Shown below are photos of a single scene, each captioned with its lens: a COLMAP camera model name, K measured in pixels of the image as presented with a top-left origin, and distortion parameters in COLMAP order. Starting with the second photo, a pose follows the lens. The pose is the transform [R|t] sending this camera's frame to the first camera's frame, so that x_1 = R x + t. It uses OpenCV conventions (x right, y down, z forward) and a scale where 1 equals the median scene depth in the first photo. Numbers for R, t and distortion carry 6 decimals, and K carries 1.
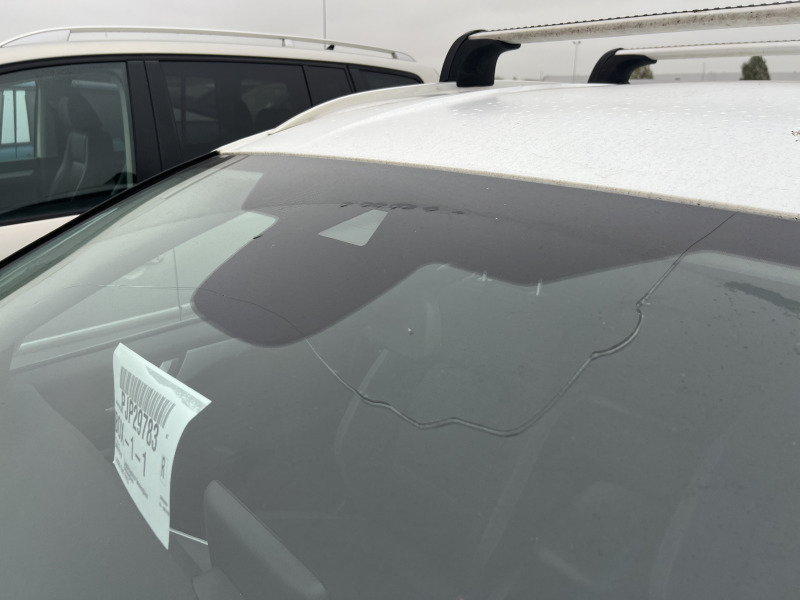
lens RADIAL K [[598.3, 0, 400.0], [0, 598.3, 300.0], [0, 0, 1]] dist [0.067702, -0.072546]
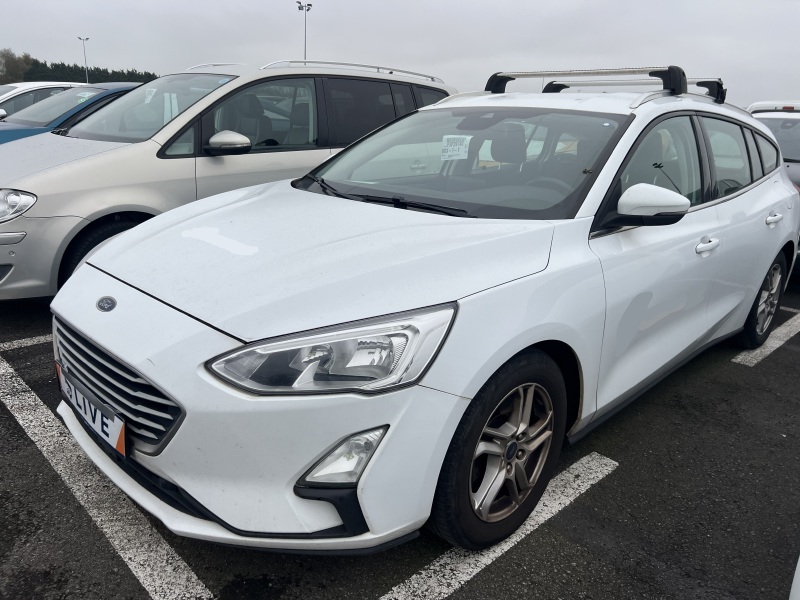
lens RADIAL K [[598.3, 0, 400.0], [0, 598.3, 300.0], [0, 0, 1]] dist [0.067702, -0.072546]
pose [[0.997950, 0.017582, 0.061538, -0.287902], [-0.015654, 0.999375, -0.031679, 0.408059], [-0.062056, 0.030651, 0.997602, -1.006386]]
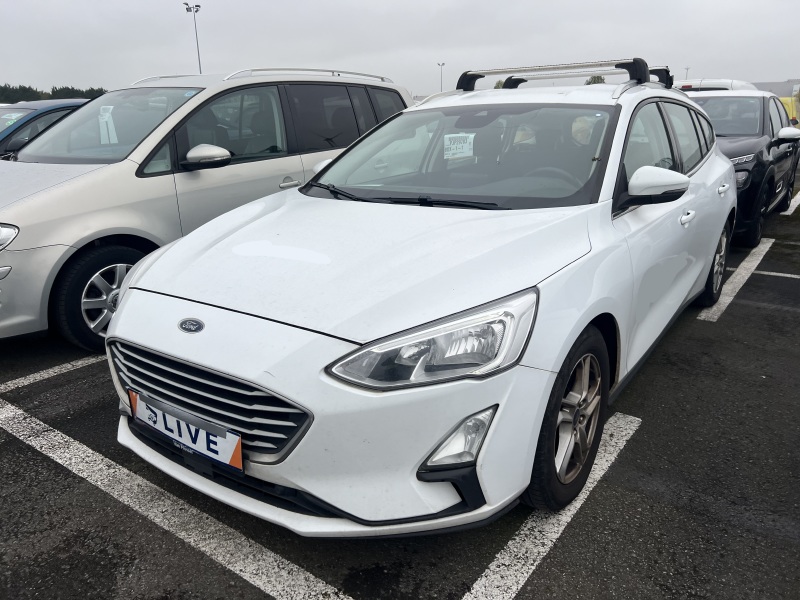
lens RADIAL K [[598.2, 0, 410.4], [0, 598.2, 300.3], [0, 0, 1]] dist [0.066790, -0.074184]
pose [[0.974766, -0.089668, 0.204428, -0.508094], [0.095731, 0.995207, -0.019943, 0.404424], [-0.201661, 0.039009, 0.978678, -1.035166]]
